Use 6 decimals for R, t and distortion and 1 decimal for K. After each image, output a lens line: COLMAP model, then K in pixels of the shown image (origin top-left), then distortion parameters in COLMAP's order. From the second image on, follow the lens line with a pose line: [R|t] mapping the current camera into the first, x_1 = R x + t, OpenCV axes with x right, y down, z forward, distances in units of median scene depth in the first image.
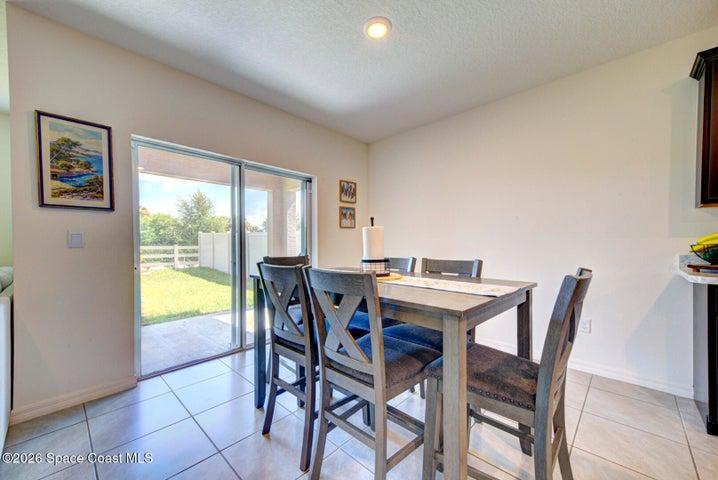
lens RADIAL K [[287.6, 0, 359.6], [0, 287.6, 244.3], [0, 0, 1]] dist [0.025433, 0.000082]
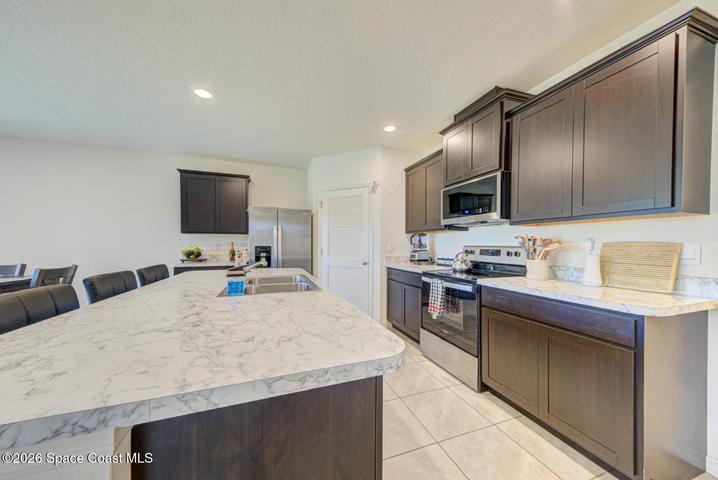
lens RADIAL K [[246.2, 0, 356.9], [0, 246.2, 248.0], [0, 0, 1]] dist [0.020649, -0.000113]
pose [[0.445794, -0.010118, 0.895078, -0.000661], [0.000658, 0.999940, 0.010975, -0.021073], [-0.895135, -0.004304, 0.445774, -0.580738]]
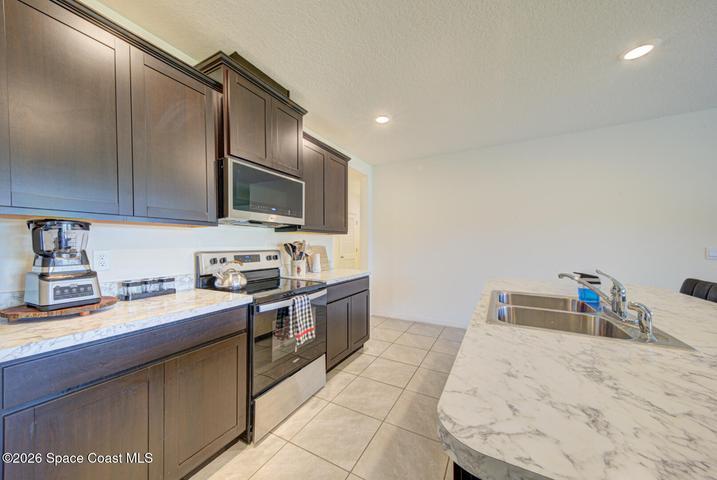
lens RADIAL K [[255.3, 0, 357.9], [0, 255.3, 246.8], [0, 0, 1]] dist [0.013930, -0.000141]
pose [[-0.967906, 0.006755, -0.251223, 0.678007], [0.002865, 0.999870, 0.015846, -0.036866], [0.251298, 0.014618, -0.967799, 0.030097]]
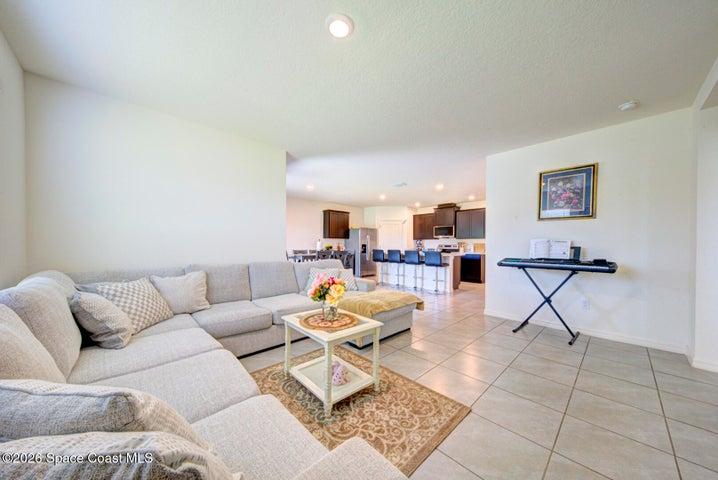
lens RADIAL K [[246.2, 0, 356.9], [0, 246.2, 248.0], [0, 0, 1]] dist [0.020649, -0.000113]
pose [[0.046522, -0.007659, 0.998888, -1.636050], [-0.001472, 0.999969, 0.007736, -0.000234], [-0.998916, -0.001831, 0.046509, 0.159673]]
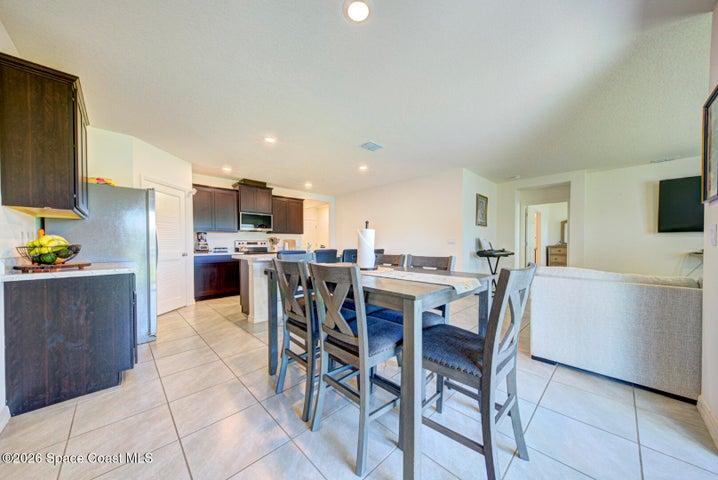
lens RADIAL K [[245.7, 0, 363.8], [0, 245.7, 246.6], [0, 0, 1]] dist [0.000809, 0.000000]
pose [[-0.999113, 0.005617, 0.041742, -0.028035], [0.006355, 0.999825, 0.017587, -0.003052], [-0.041636, 0.017837, -0.998974, 0.987221]]
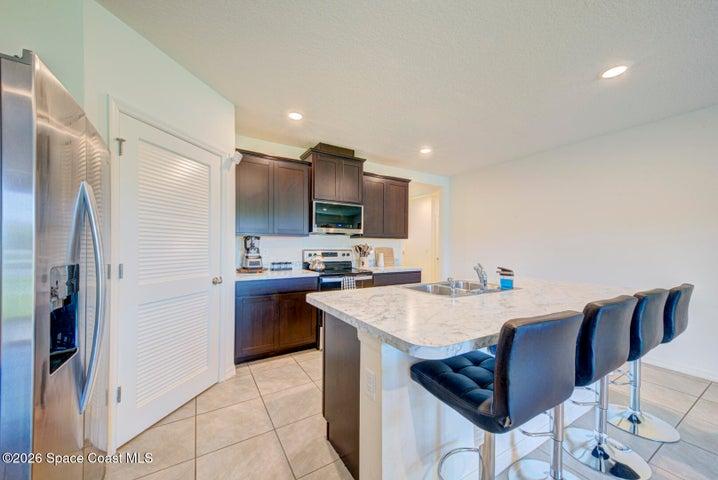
lens RADIAL K [[265.6, 0, 358.1], [0, 265.6, 246.2], [0, 0, 1]] dist [0.020644, -0.000080]
pose [[-0.960689, -0.002301, 0.277619, 0.382245], [-0.002019, 0.999997, 0.001302, -0.034845], [-0.277621, 0.000690, -0.960690, 0.360279]]
